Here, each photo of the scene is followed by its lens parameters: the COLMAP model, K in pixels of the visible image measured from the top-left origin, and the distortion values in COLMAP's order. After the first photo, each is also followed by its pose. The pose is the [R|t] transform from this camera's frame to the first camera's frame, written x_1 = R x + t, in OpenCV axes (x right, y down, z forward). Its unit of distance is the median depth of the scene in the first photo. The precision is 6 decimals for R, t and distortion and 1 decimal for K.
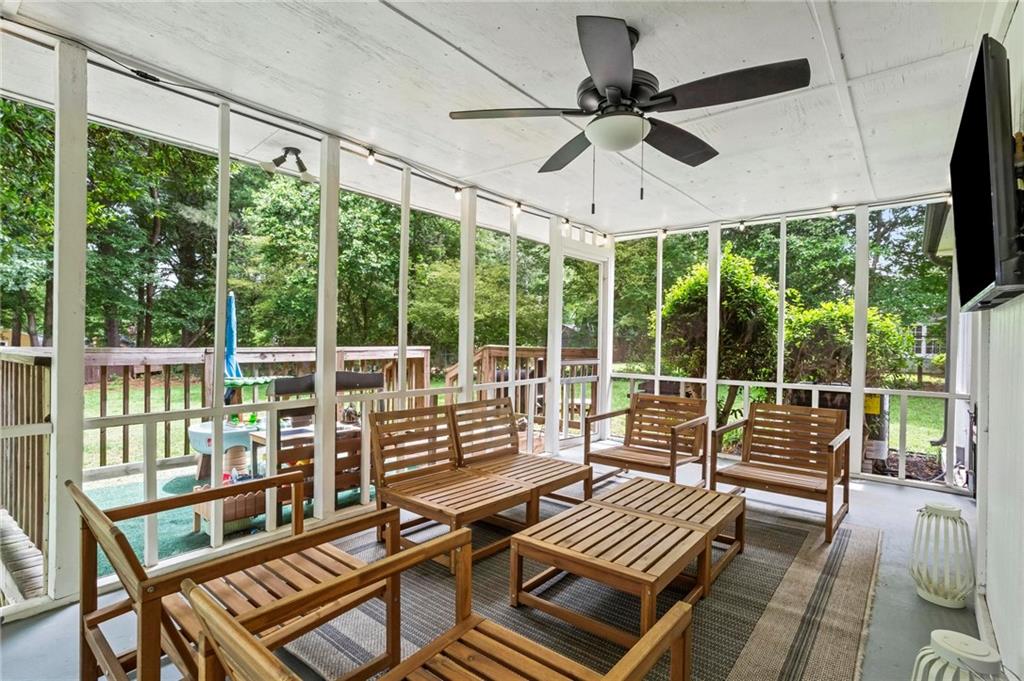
lens RADIAL K [[487.7, 0, 512.0], [0, 487.7, 340.5], [0, 0, 1]] dist [-0.042453, 0.021207]
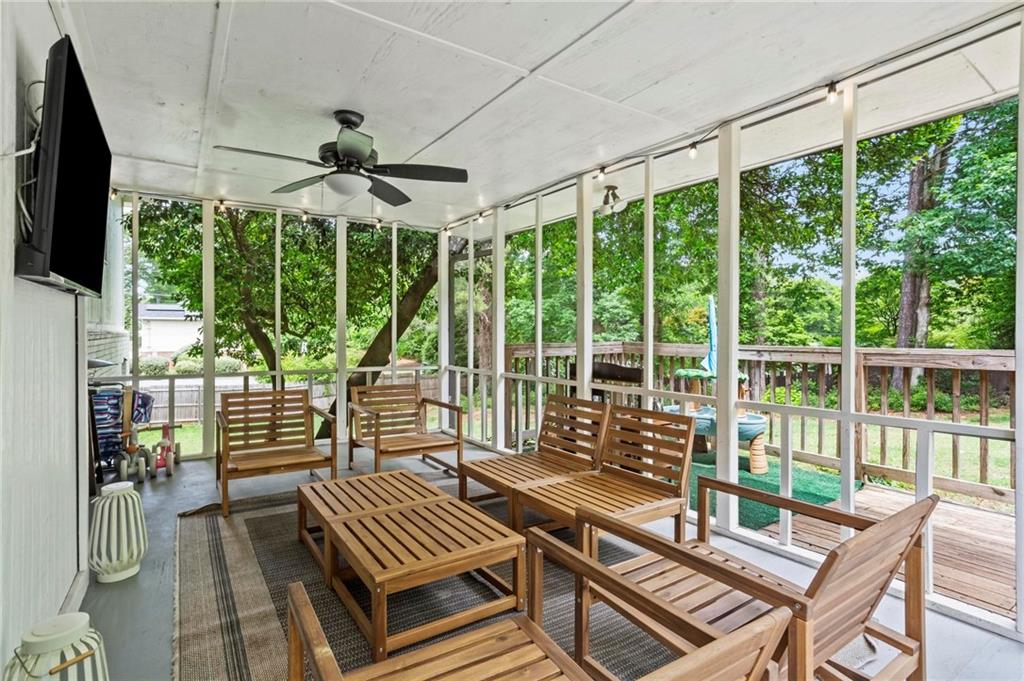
lens RADIAL K [[494.0, 0, 505.6], [0, 494.0, 330.9], [0, 0, 1]] dist [-0.041955, 0.022956]
pose [[-0.278936, -0.017970, -0.960142, 0.898663], [-0.008834, 0.999831, -0.016146, 0.008300], [0.960269, 0.003978, -0.279048, 1.141314]]
